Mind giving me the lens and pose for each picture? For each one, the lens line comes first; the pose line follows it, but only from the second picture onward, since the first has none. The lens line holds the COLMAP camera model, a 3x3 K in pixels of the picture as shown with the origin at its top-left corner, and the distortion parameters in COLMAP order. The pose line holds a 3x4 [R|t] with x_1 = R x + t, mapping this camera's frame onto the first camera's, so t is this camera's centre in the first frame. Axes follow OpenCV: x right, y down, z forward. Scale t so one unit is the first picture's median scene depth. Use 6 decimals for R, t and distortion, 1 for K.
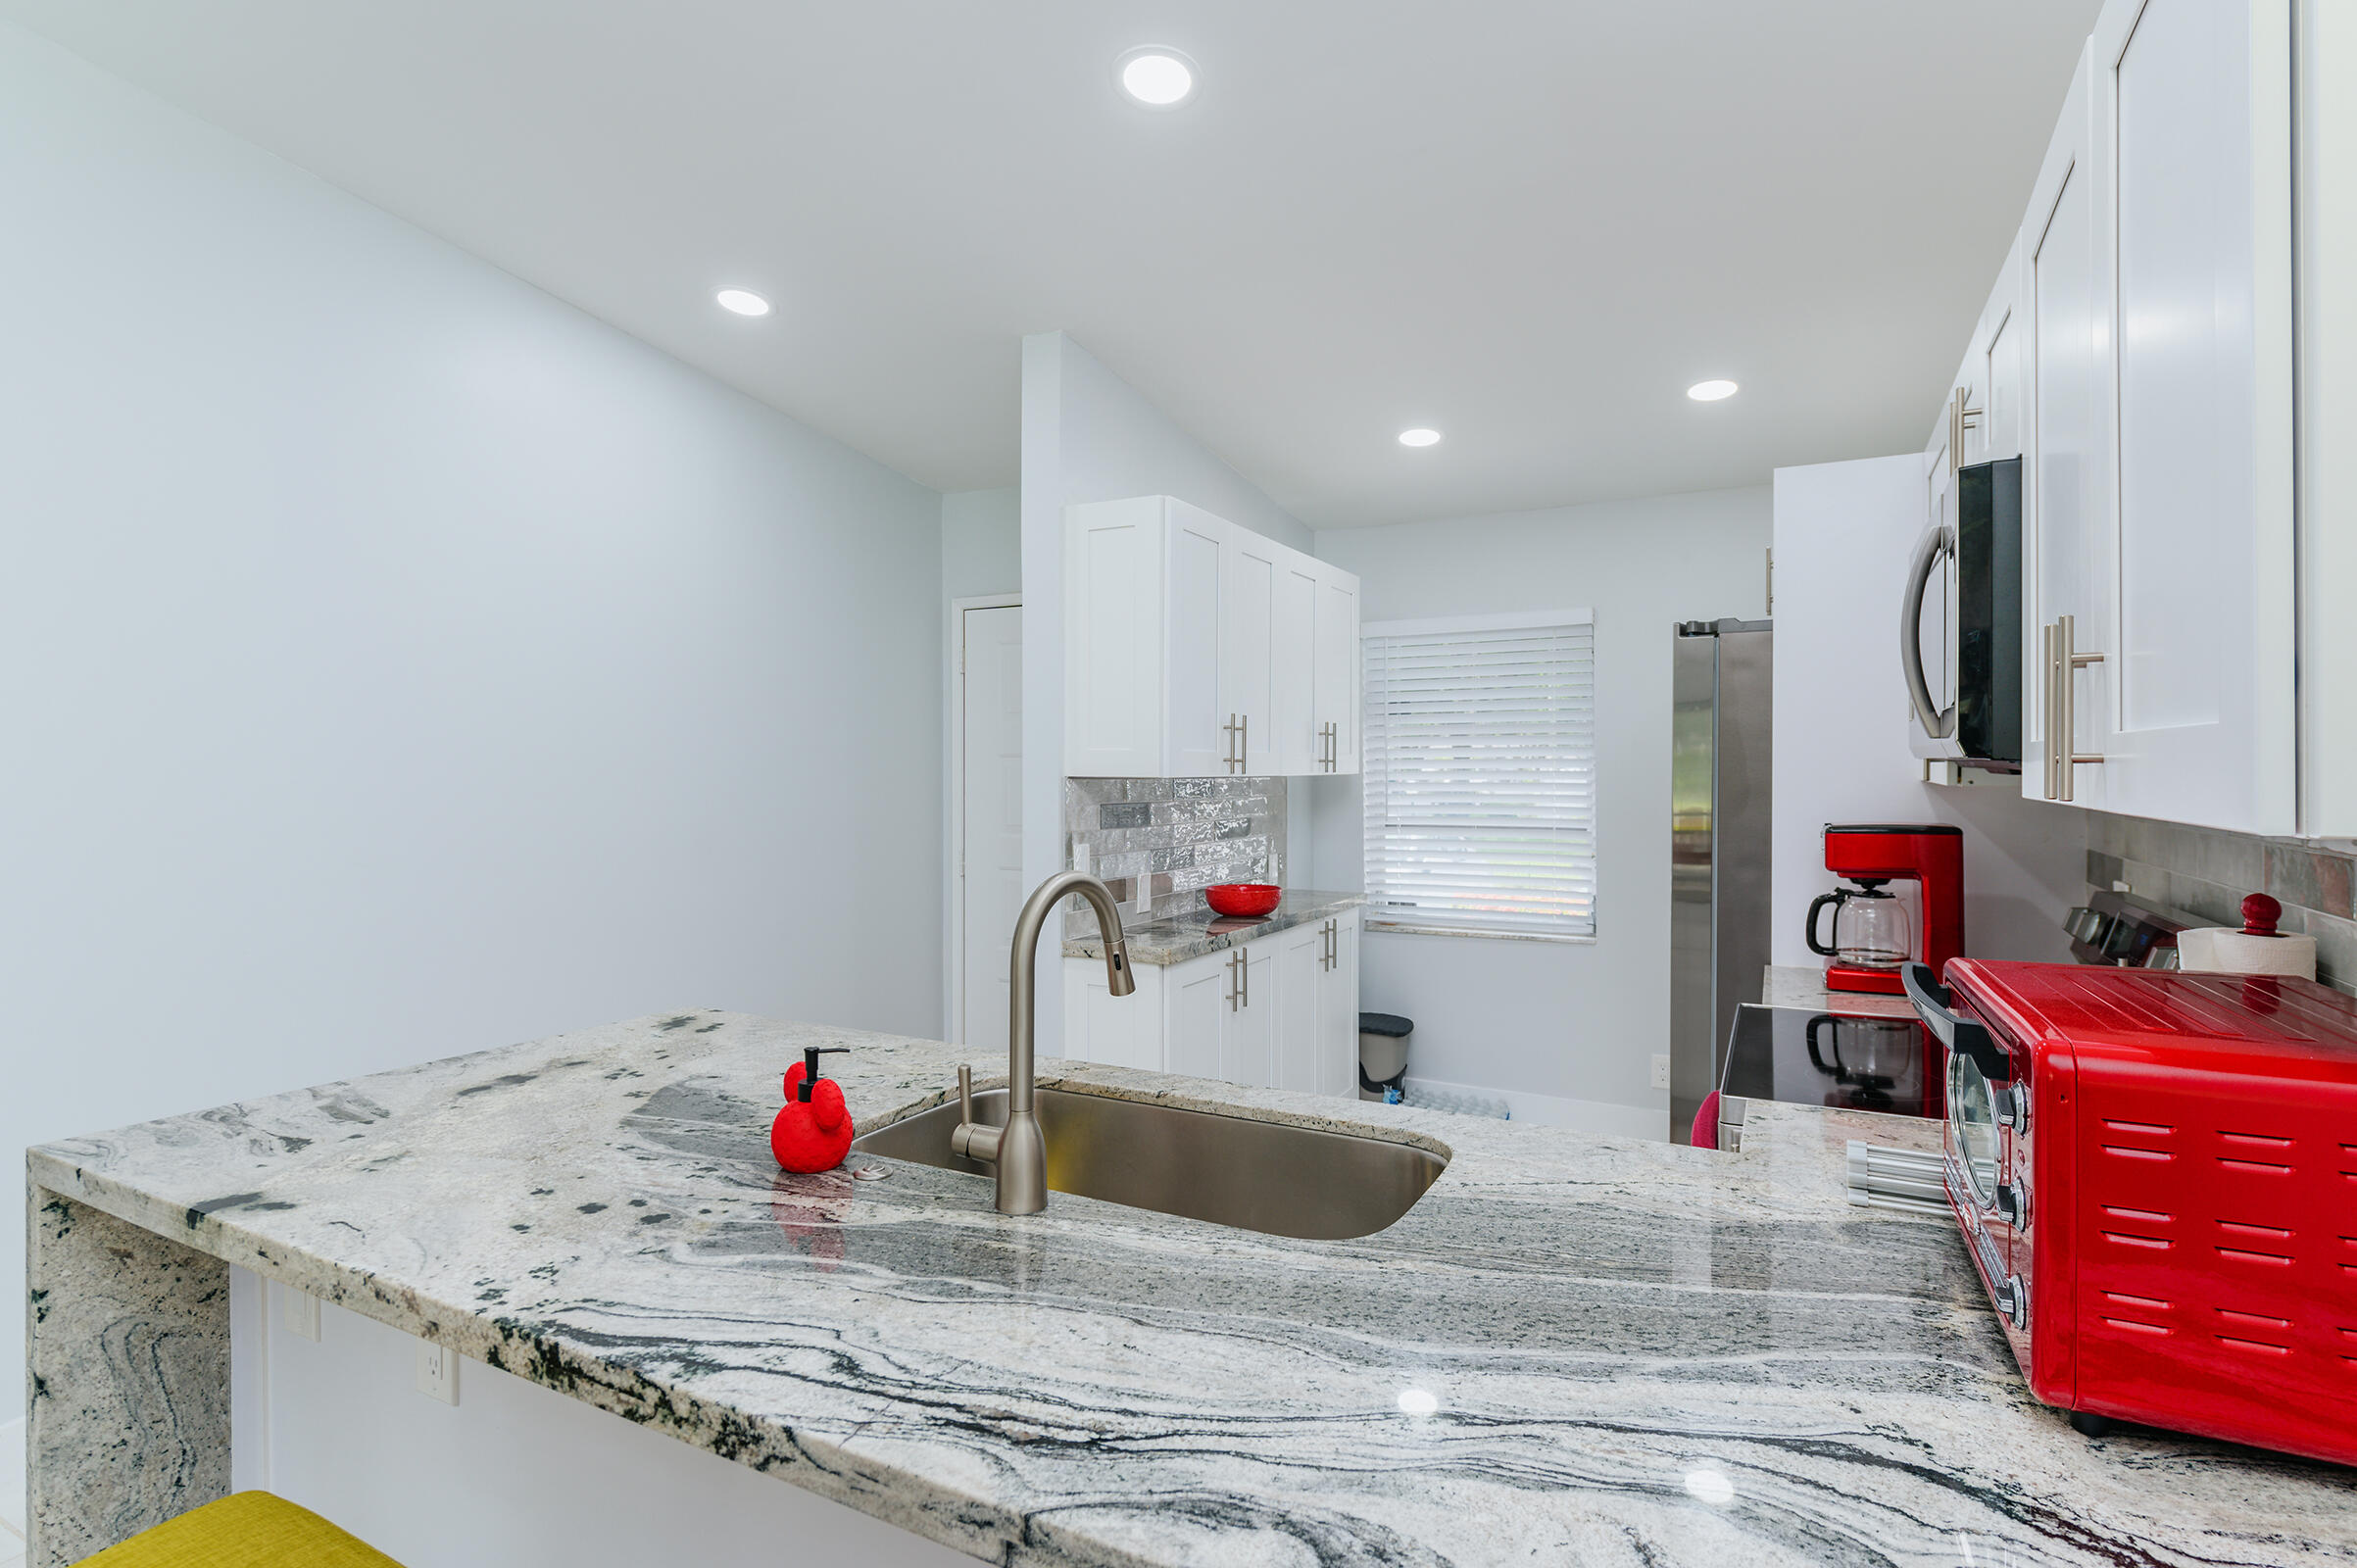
lens RADIAL K [[1196.1, 0, 1178.5], [0, 1196.1, 784.0], [0, 0, 1]] dist [-0.004595, -0.000833]
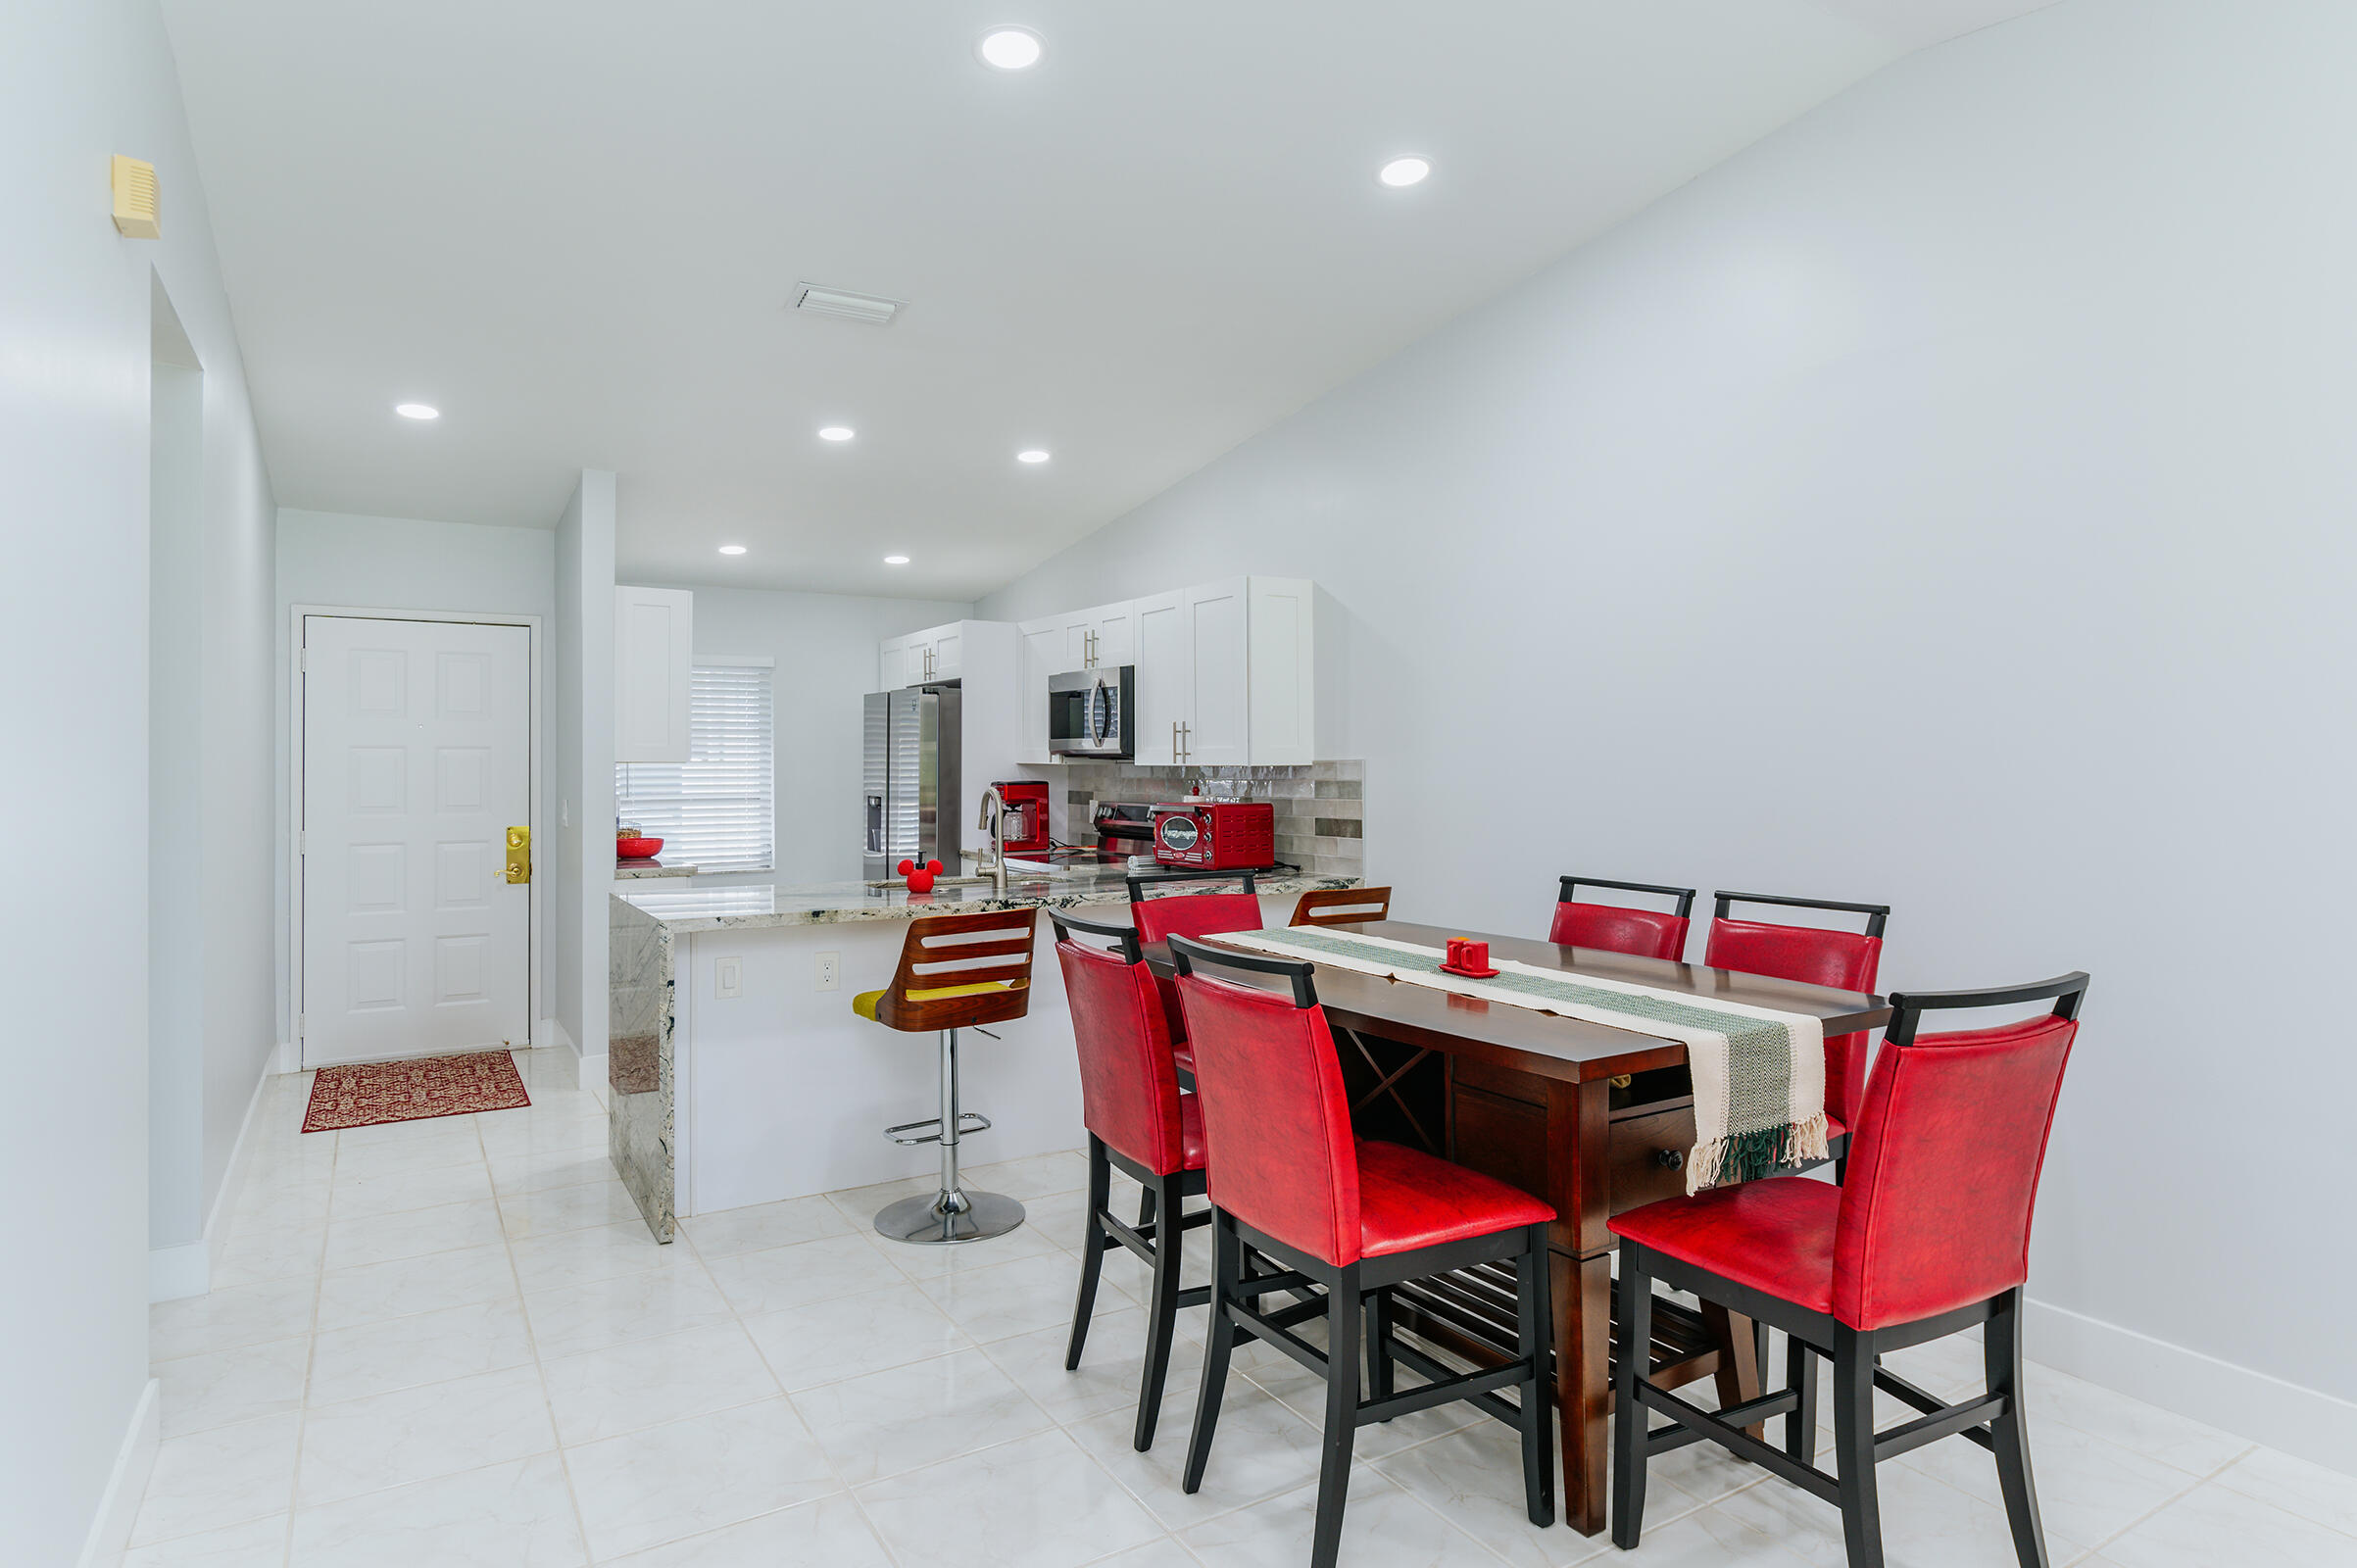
lens RADIAL K [[1328.4, 0, 1178.5], [0, 1328.4, 784.0], [0, 0, 1]] dist [0.002788, 0.000175]
pose [[0.533204, -0.013047, 0.845886, -1.492645], [0.002071, 0.999898, 0.014117, 0.002038], [-0.845984, -0.005776, 0.533177, -0.685300]]
